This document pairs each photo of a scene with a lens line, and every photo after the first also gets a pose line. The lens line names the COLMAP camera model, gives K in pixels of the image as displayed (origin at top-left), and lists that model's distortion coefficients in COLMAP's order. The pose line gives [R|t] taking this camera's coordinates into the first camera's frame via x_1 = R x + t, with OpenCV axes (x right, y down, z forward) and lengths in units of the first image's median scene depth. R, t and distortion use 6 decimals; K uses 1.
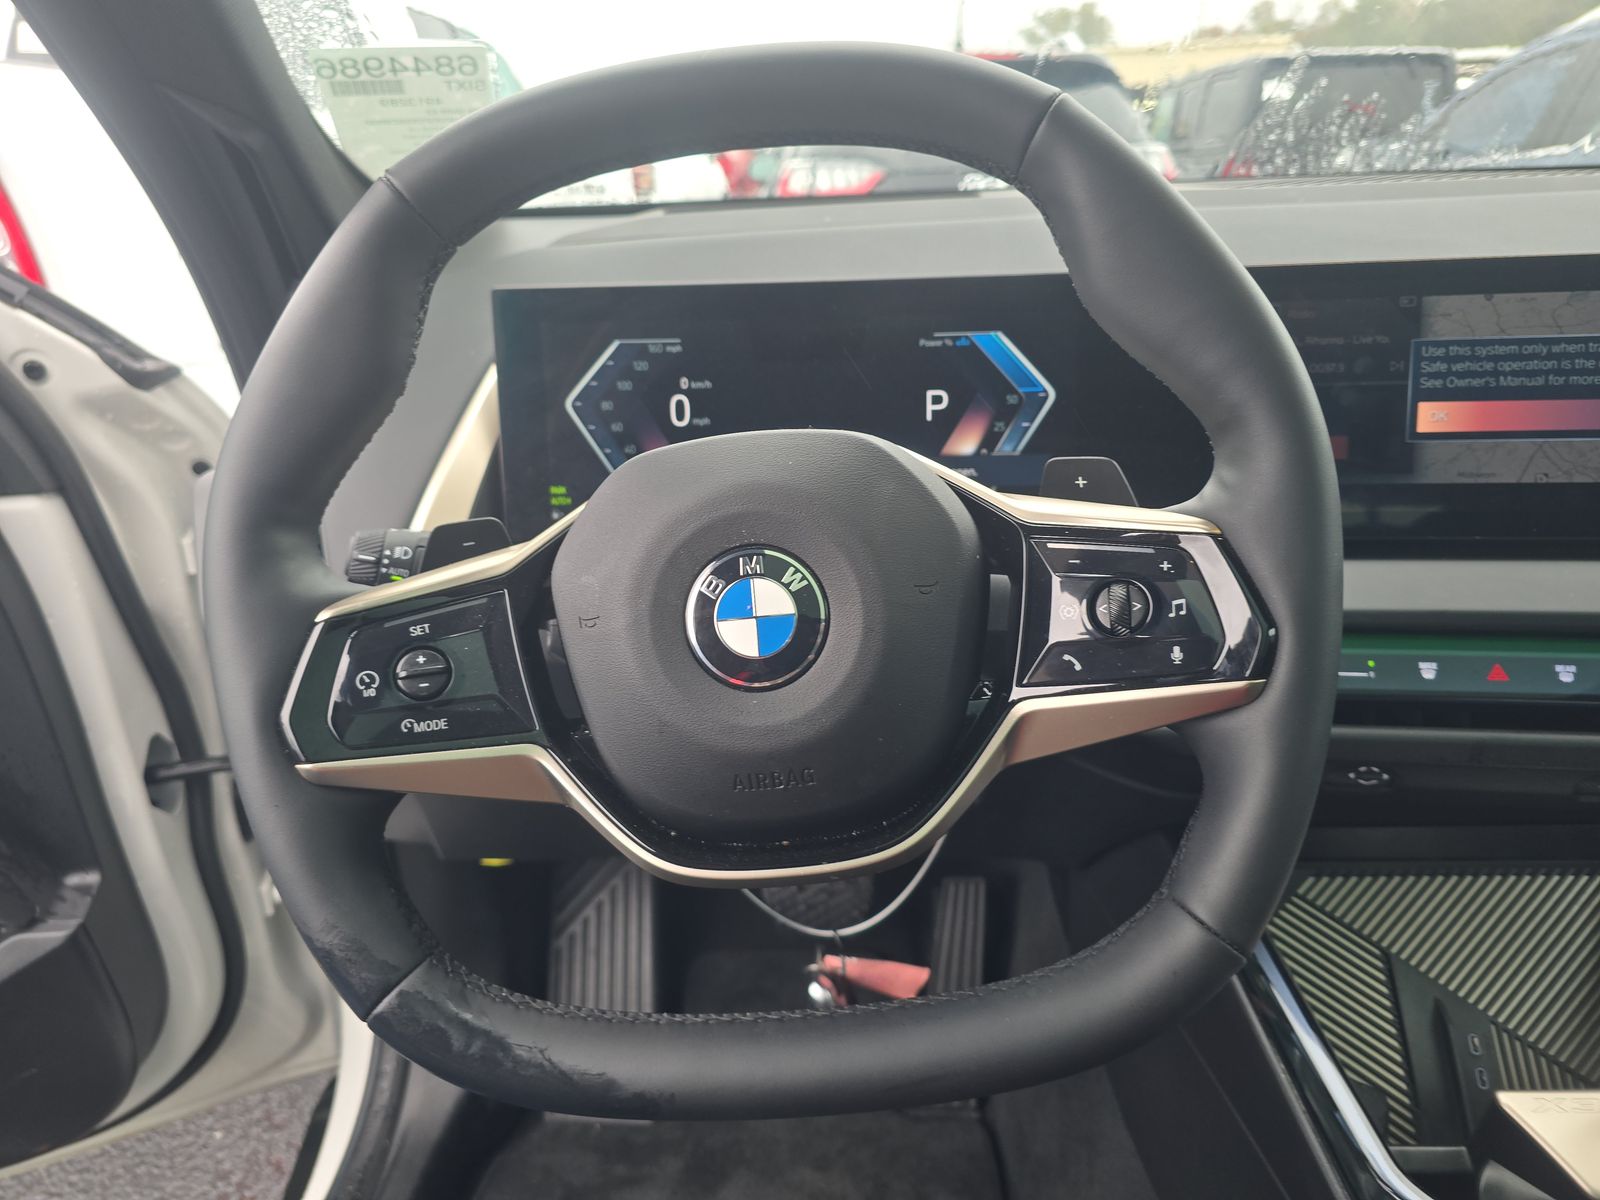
lens RADIAL K [[1046.1, 0, 800.0], [0, 1046.1, 600.0], [0, 0, 1]] dist [-0.006535, -0.001024]
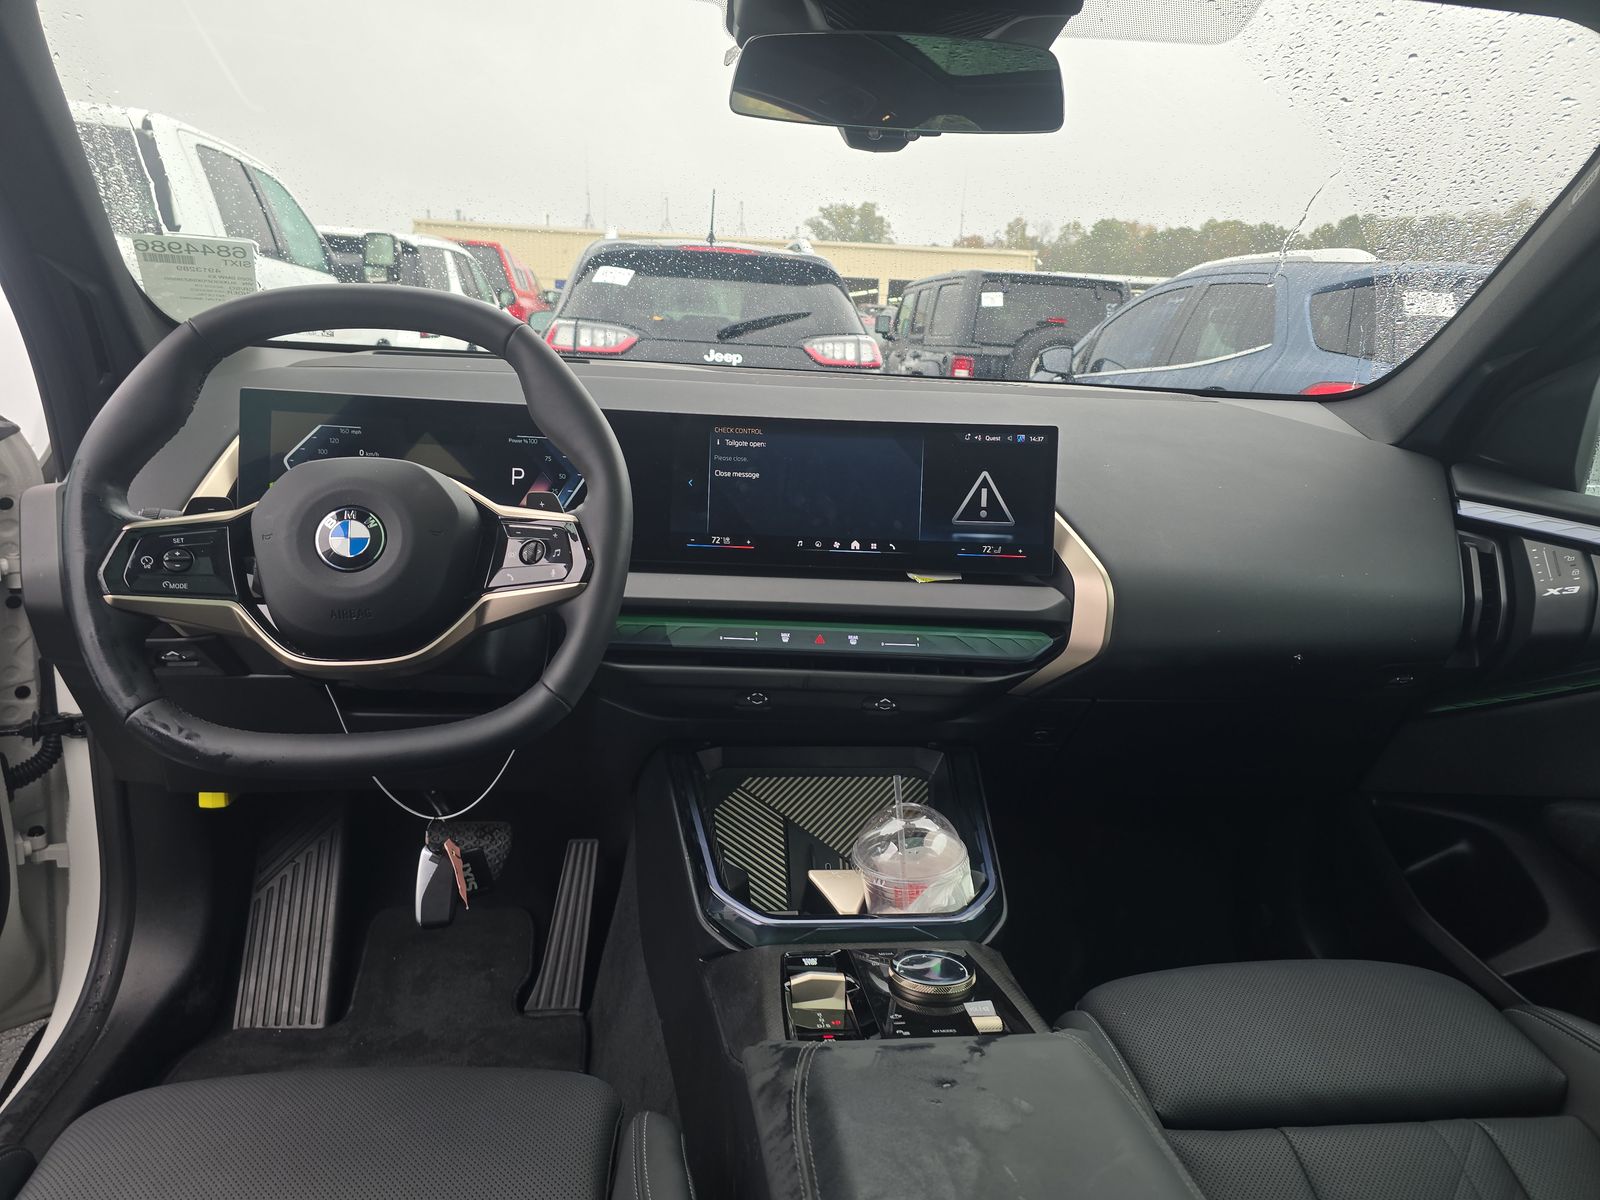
lens RADIAL K [[1062.6, 0, 800.0], [0, 1062.6, 600.0], [0, 0, 1]] dist [0.023179, -0.001039]
pose [[0.981525, 0.049053, 0.184940, 0.341663], [-0.022363, 0.989364, -0.143731, 0.319658], [-0.190024, 0.136940, 0.972182, -0.951359]]
